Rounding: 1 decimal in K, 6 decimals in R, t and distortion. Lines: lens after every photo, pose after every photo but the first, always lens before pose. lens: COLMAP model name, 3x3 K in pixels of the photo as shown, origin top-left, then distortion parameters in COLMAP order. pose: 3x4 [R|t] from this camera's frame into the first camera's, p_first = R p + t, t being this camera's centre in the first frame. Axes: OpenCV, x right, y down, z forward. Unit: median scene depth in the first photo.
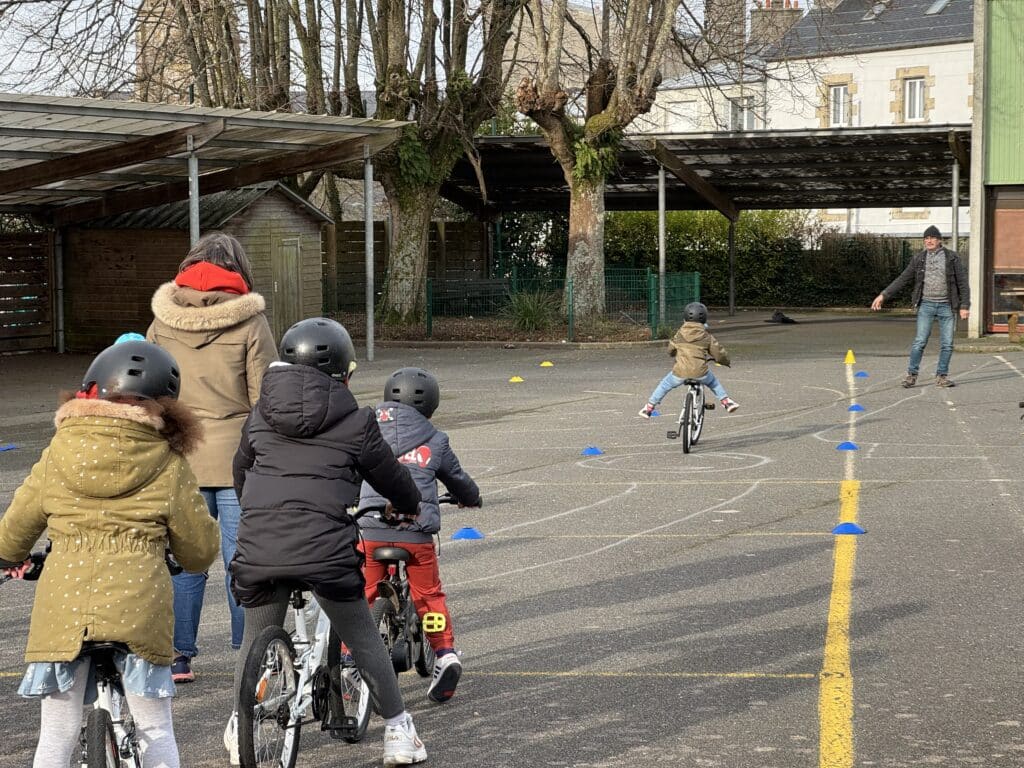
lens RADIAL K [[2287.9, 0, 512.4], [0, 2287.9, 382.7], [0, 0, 1]] dist [0.258087, 0.000000]
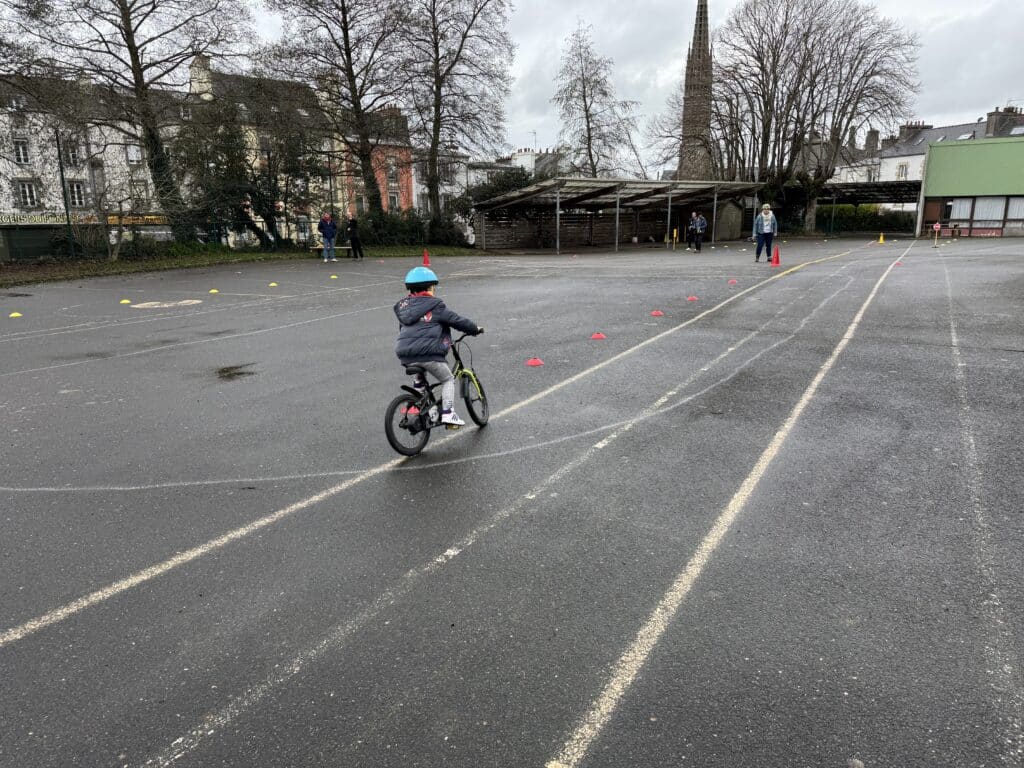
lens RADIAL K [[723.0, 0, 517.3], [0, 723.0, 389.8], [0, 0, 1]] dist [0.000812, 0.001898]
pose [[0.935460, 0.079063, -0.344476, 0.011395], [-0.018426, 0.984243, 0.175861, 0.029245], [0.352952, -0.158163, 0.922176, -0.371656]]
